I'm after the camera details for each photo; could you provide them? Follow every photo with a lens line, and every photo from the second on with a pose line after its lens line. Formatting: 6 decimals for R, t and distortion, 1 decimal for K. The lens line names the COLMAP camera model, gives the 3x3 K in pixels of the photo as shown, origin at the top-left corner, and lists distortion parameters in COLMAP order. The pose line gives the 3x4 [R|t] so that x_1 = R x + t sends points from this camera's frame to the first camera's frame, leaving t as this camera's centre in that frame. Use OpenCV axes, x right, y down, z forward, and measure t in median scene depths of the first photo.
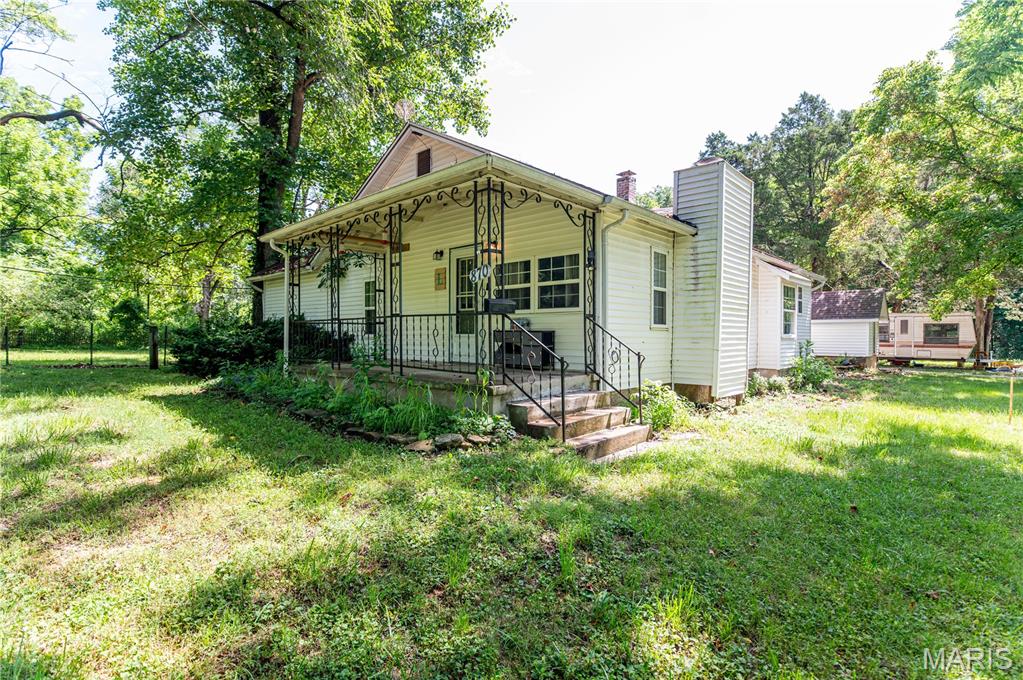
lens RADIAL K [[495.7, 0, 509.7], [0, 495.7, 339.1], [0, 0, 1]] dist [-0.024536, -0.003413]
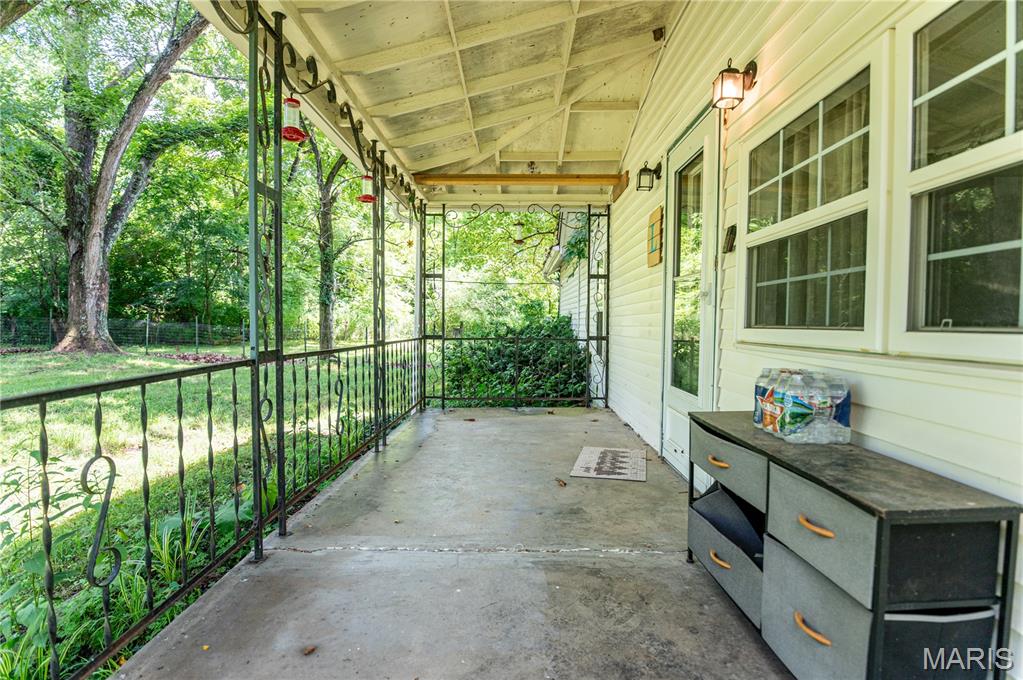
lens RADIAL K [[495.7, 0, 511.8], [0, 495.7, 342.7], [0, 0, 1]] dist [-0.024536, -0.003413]
pose [[0.665352, 0.037823, -0.745571, 0.086733], [-0.017212, 0.999227, 0.035331, -0.057306], [0.746331, -0.010675, 0.665489, 0.741042]]
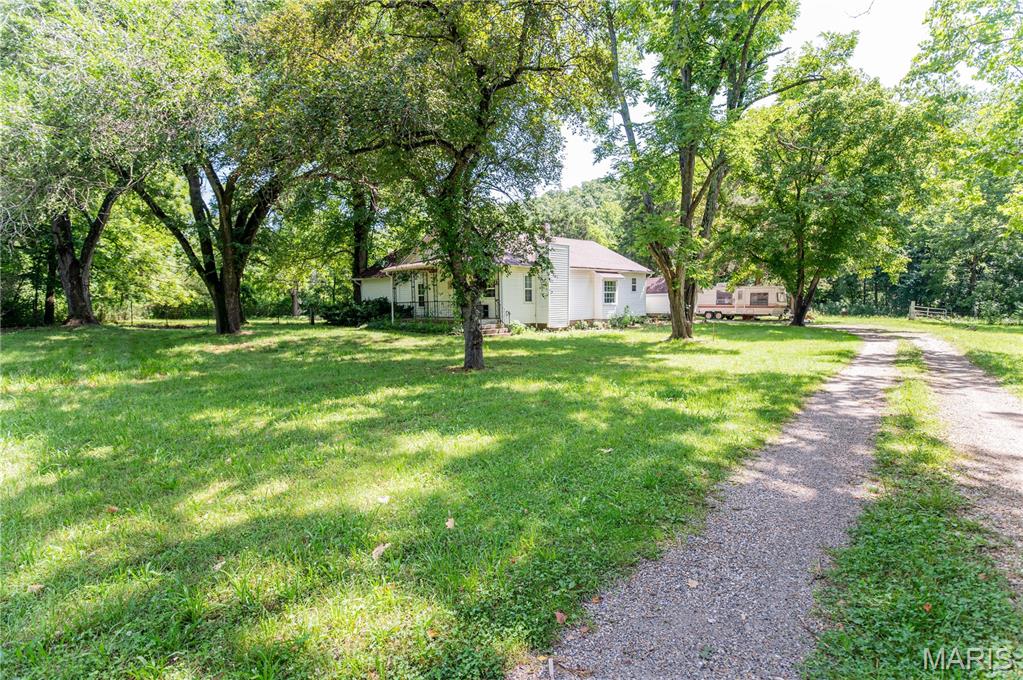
lens RADIAL K [[495.7, 0, 510.9], [0, 495.7, 340.2], [0, 0, 1]] dist [-0.024536, -0.003413]
pose [[0.999184, -0.017502, -0.036388, 0.301434], [0.019916, 0.997549, 0.067078, -0.002388], [0.035125, -0.067748, 0.997084, -1.794679]]
